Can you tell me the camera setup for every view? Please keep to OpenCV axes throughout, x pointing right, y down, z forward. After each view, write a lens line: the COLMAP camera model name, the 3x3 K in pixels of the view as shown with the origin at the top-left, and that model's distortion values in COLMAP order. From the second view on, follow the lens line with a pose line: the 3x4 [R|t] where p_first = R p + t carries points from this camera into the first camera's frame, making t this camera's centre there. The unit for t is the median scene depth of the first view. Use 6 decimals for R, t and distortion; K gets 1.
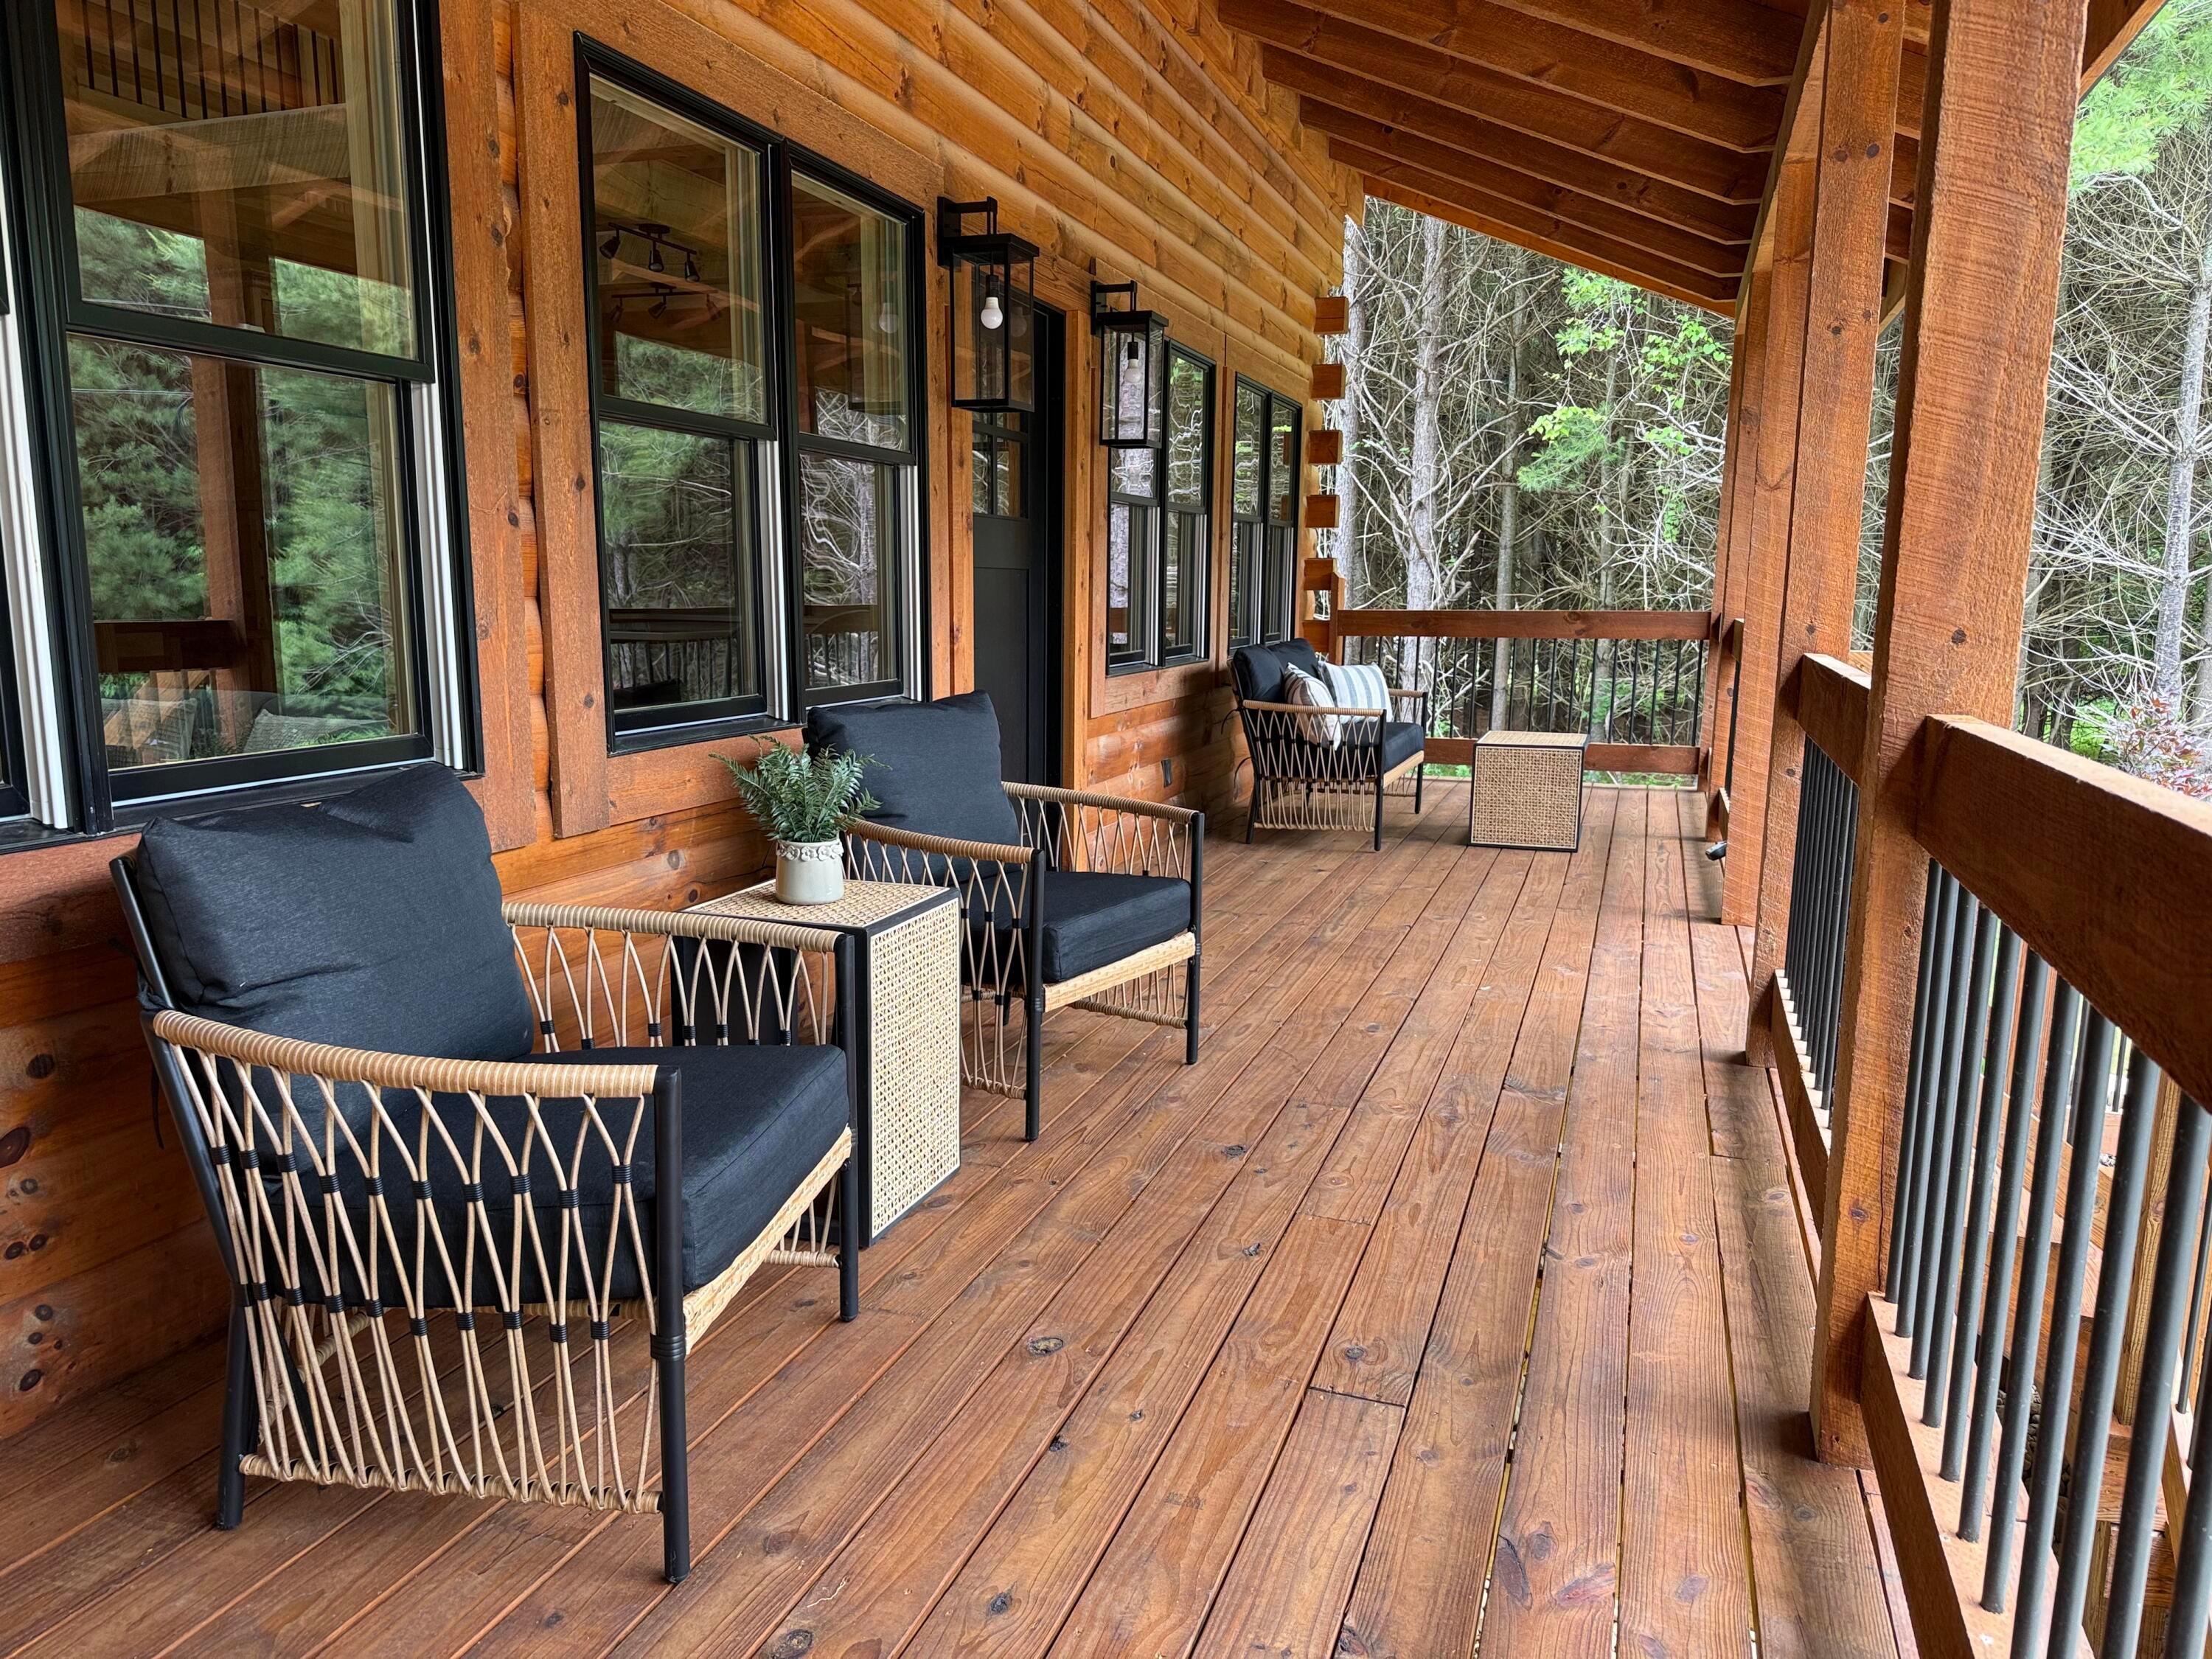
lens RADIAL K [[1567.7, 0, 1098.8], [0, 1567.7, 842.9], [0, 0, 1]] dist [0.053873, -0.068093]
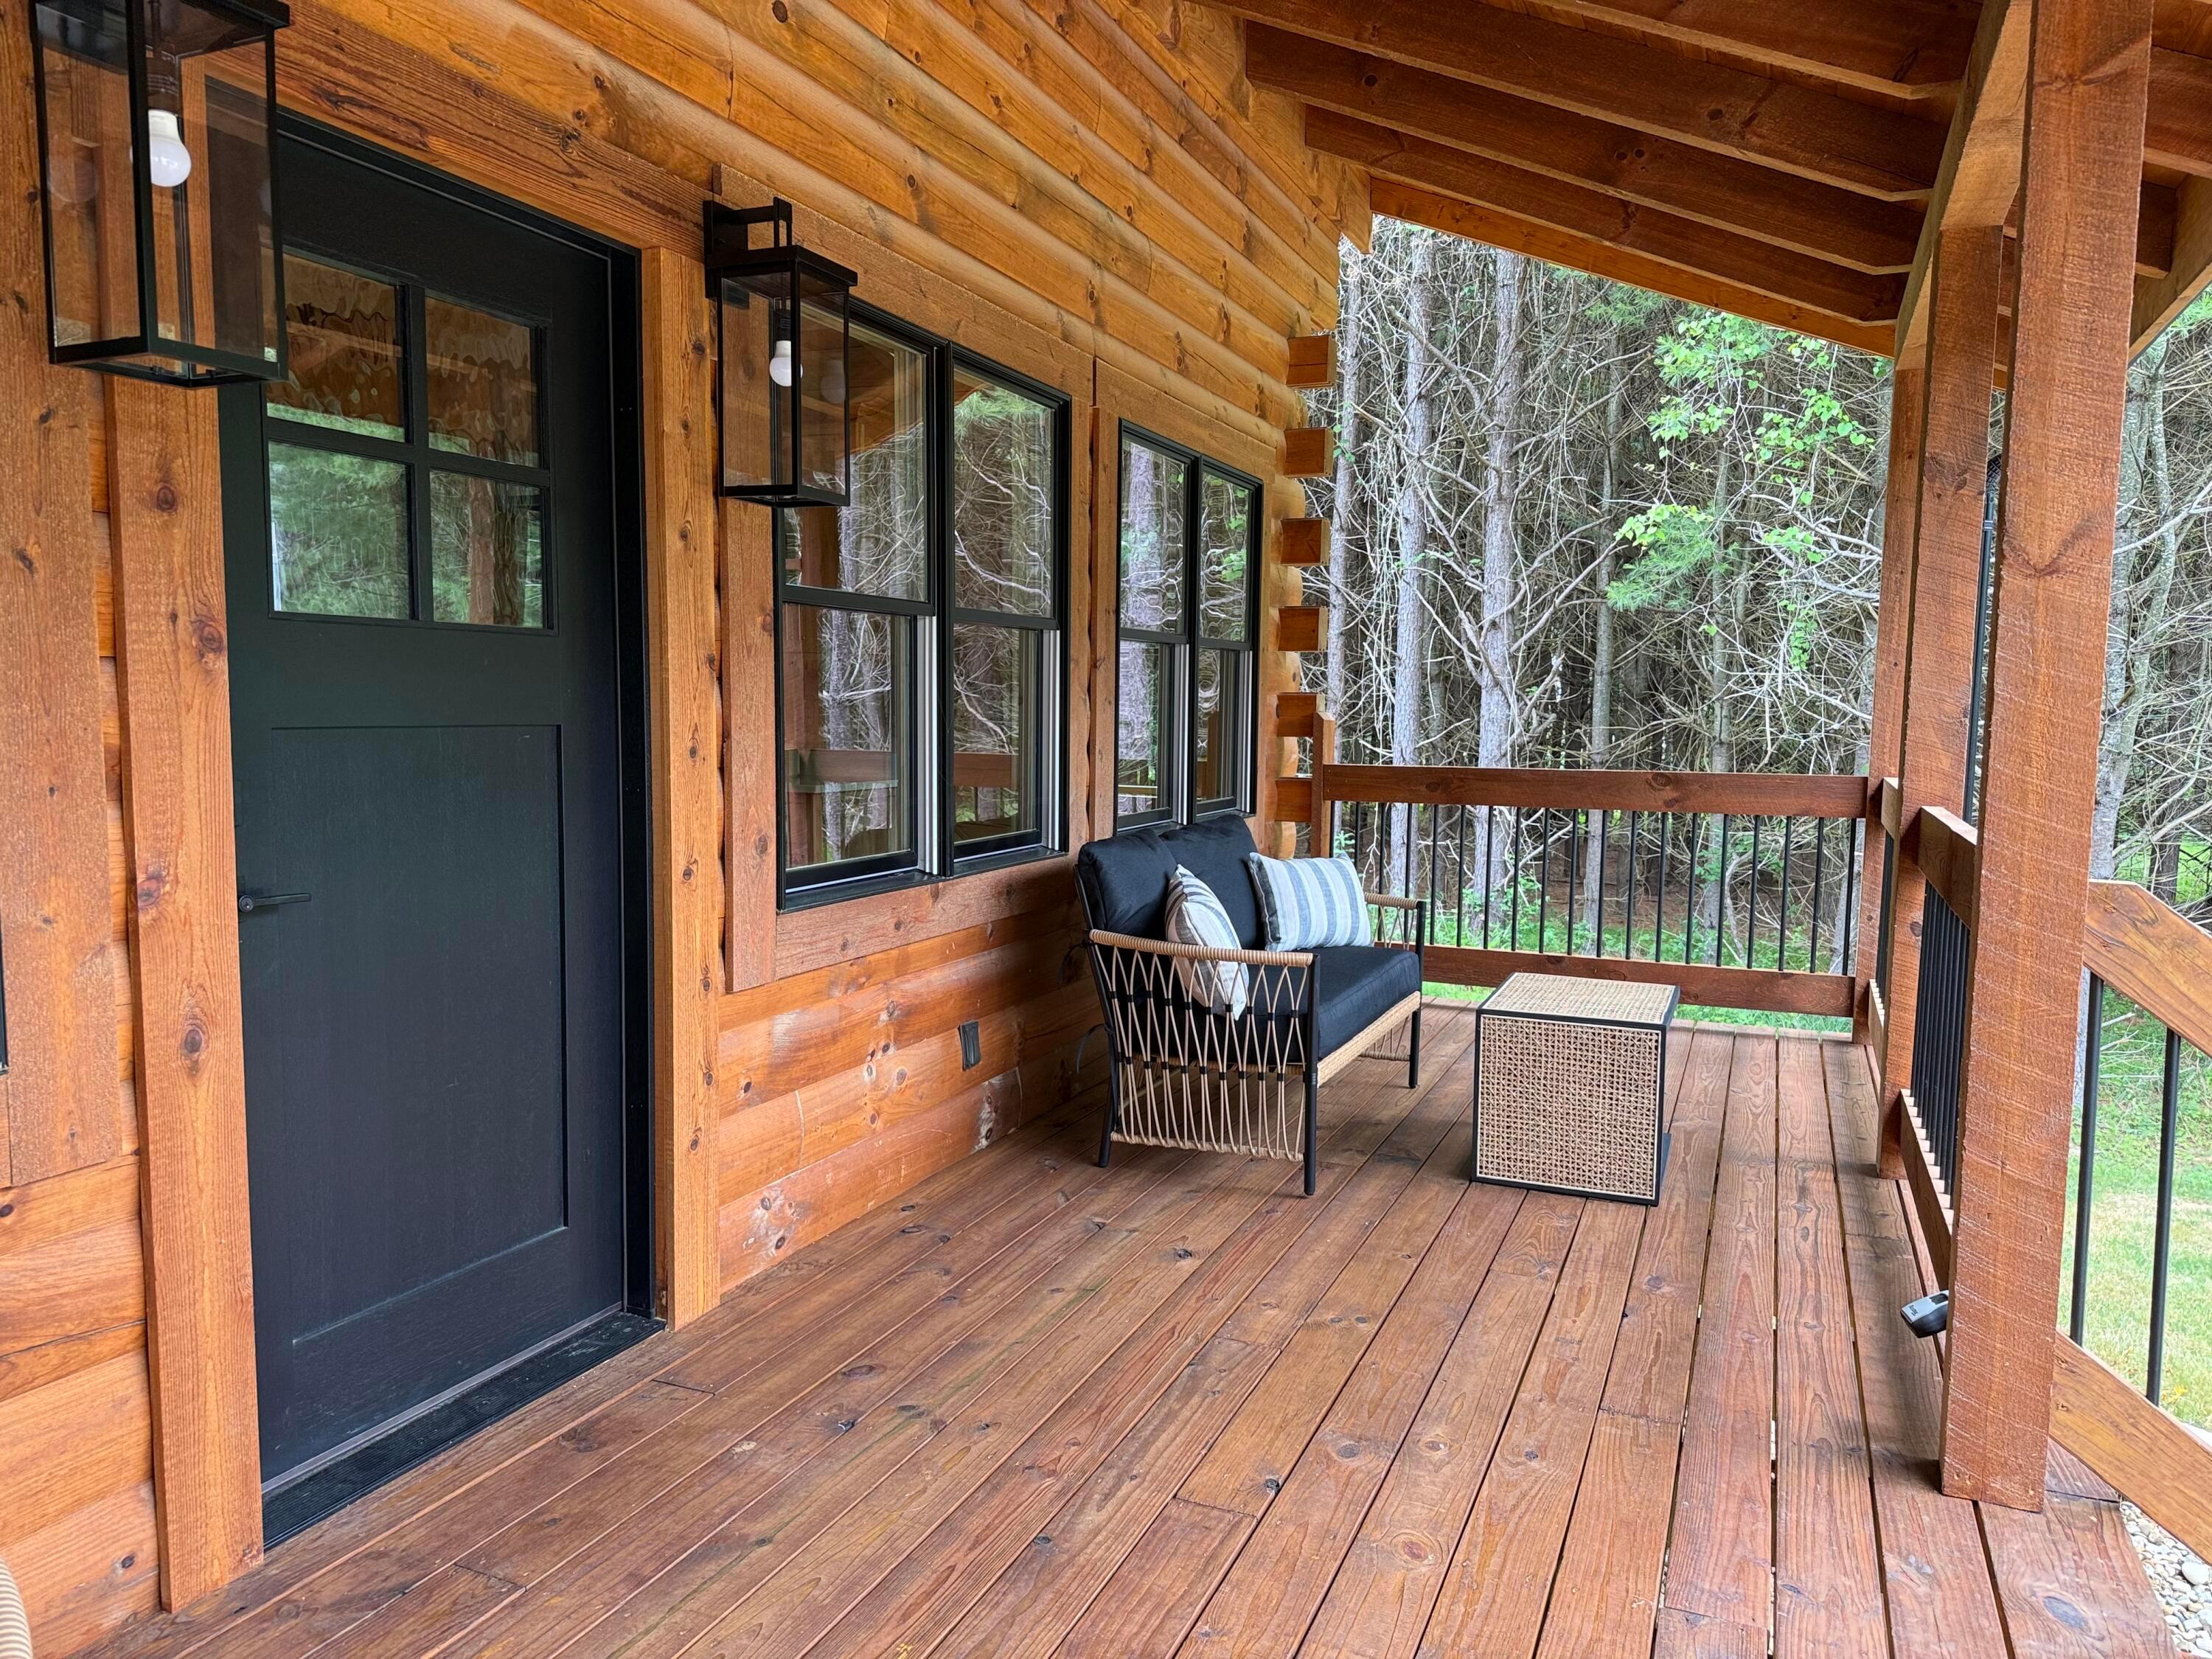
lens RADIAL K [[1567.7, 0, 1105.3], [0, 1567.7, 830.6], [0, 0, 1]] dist [0.053873, -0.068093]
pose [[0.997715, 0.009909, -0.066830, 0.116188], [-0.015439, 0.996451, -0.082752, -0.066741], [0.065773, 0.083595, 0.994327, 0.331275]]
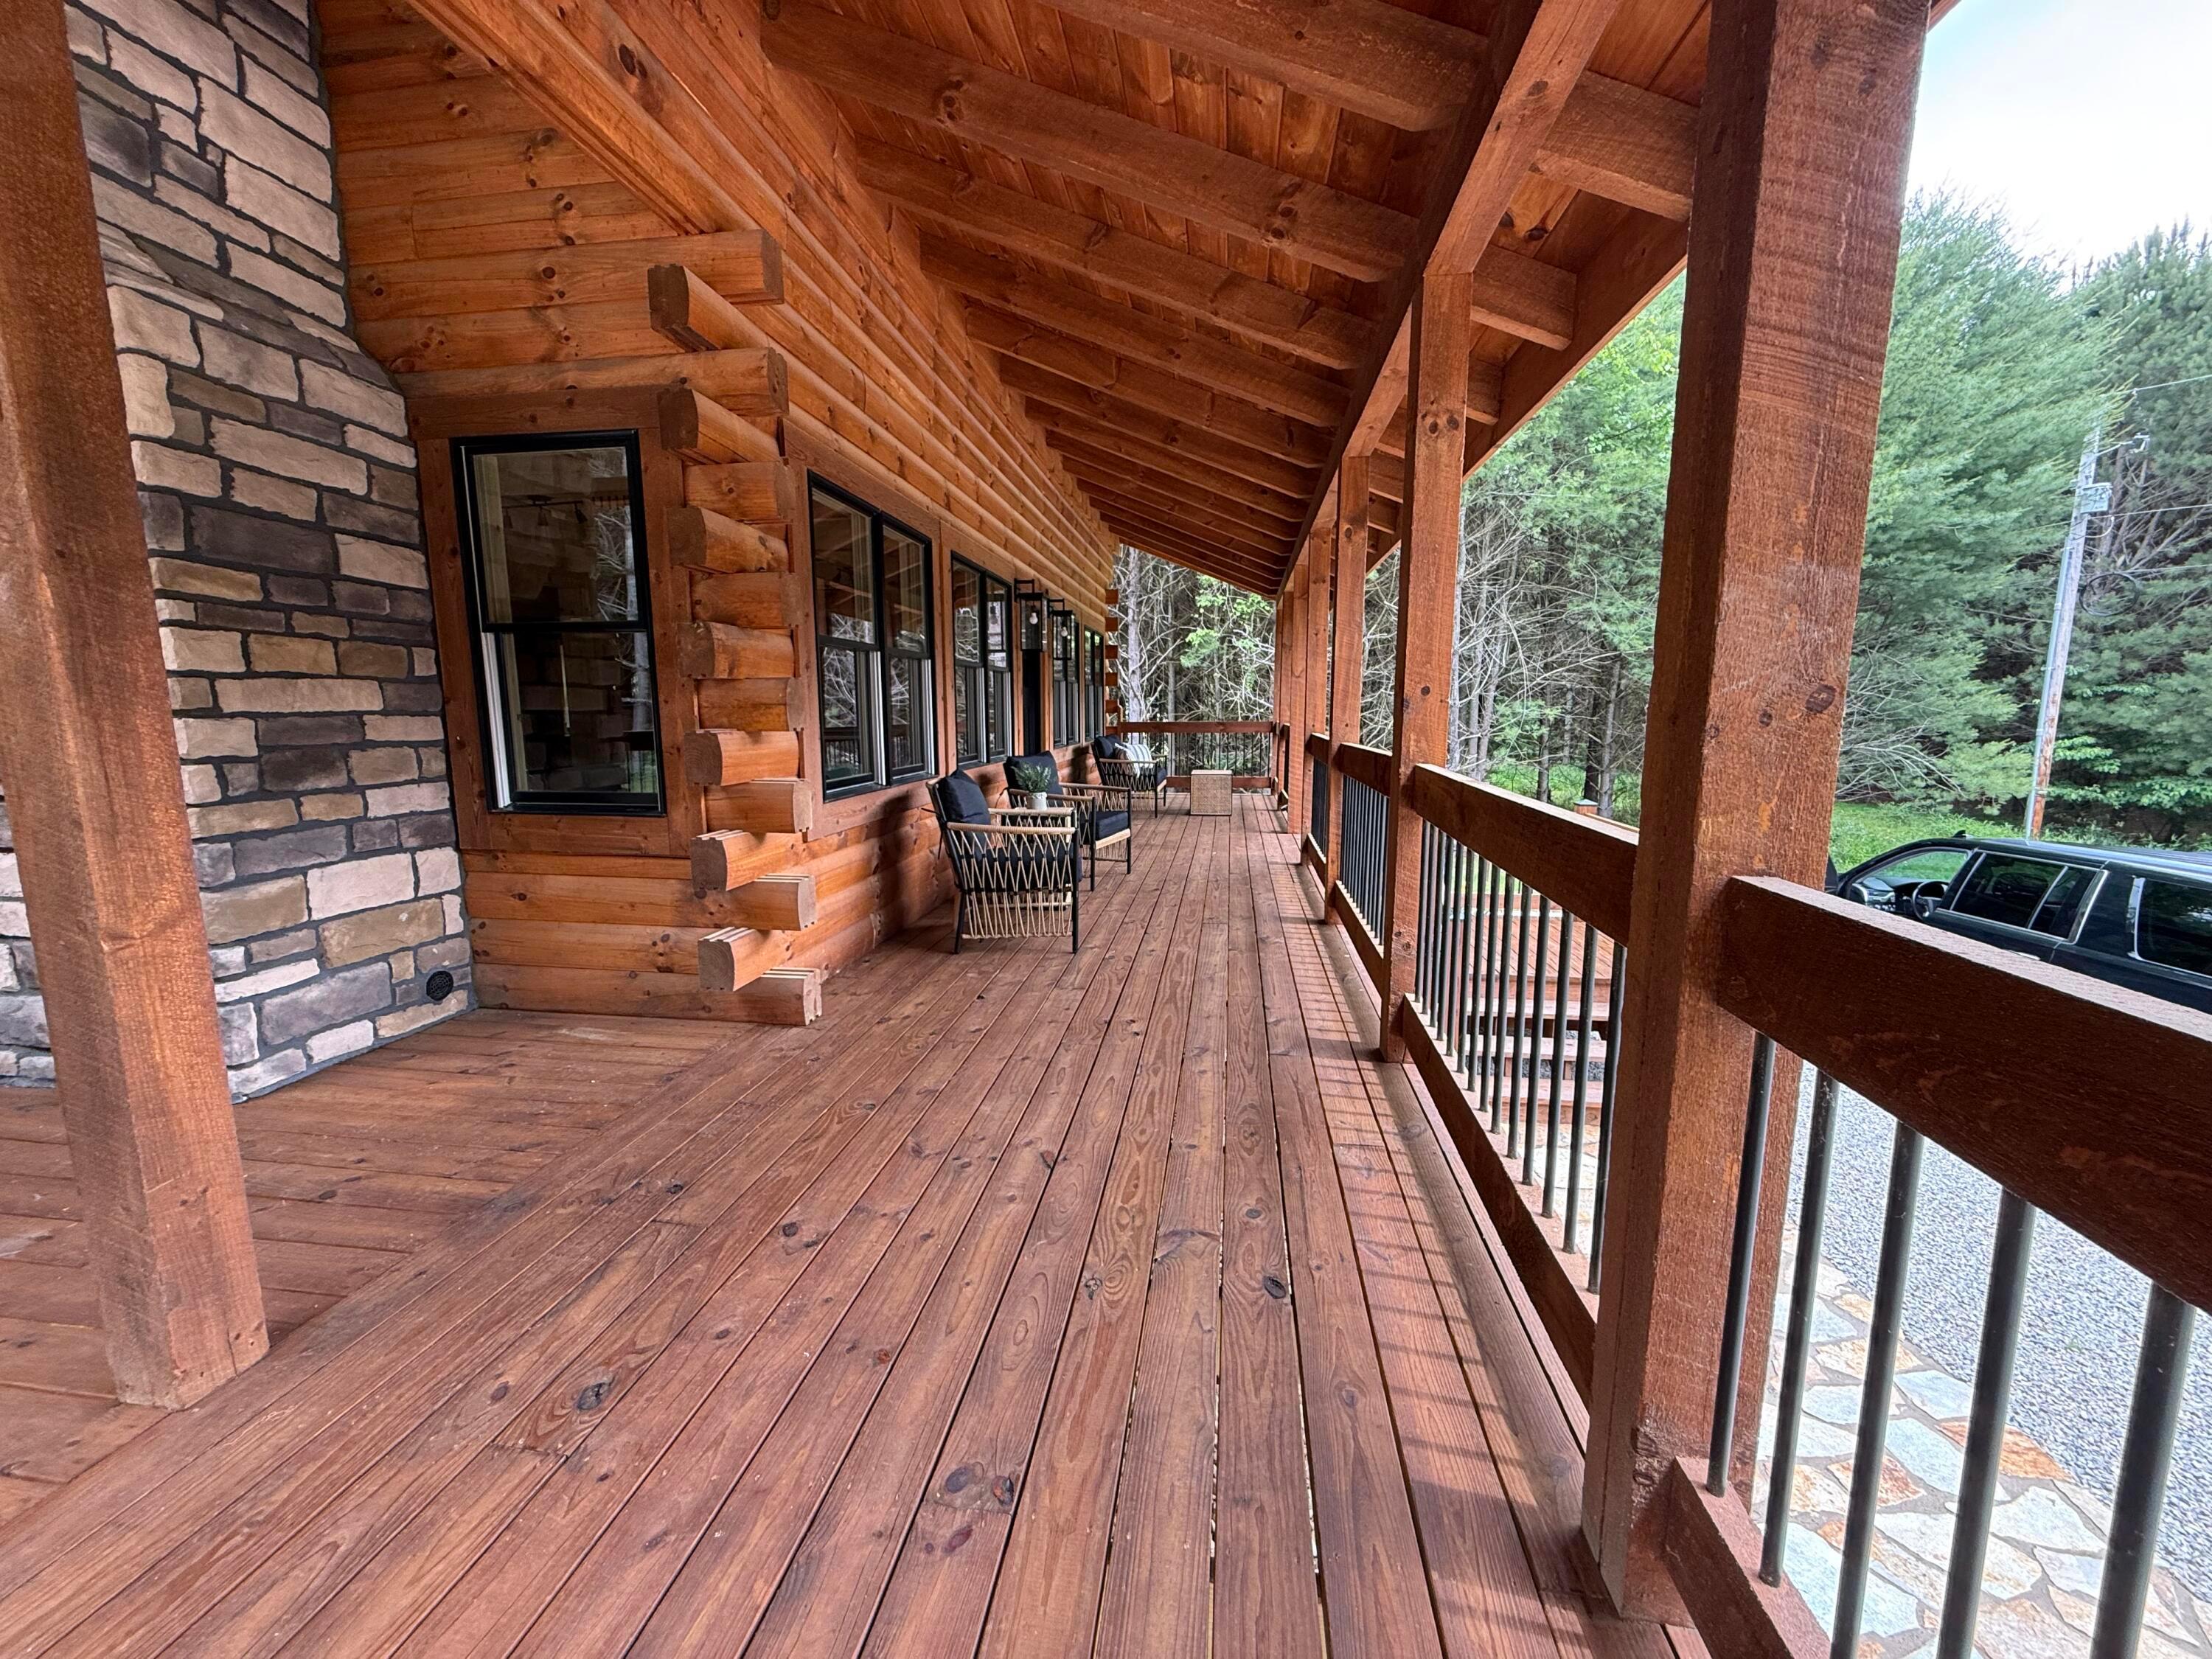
lens RADIAL K [[880.8, 0, 1103.2], [0, 880.8, 819.2], [0, 0, 1]] dist [0.001806, -0.000109]
pose [[0.981526, -0.035667, 0.187973, -0.135974], [0.042948, 0.998471, -0.034804, 0.042518], [-0.186444, 0.042234, 0.981557, -0.291335]]
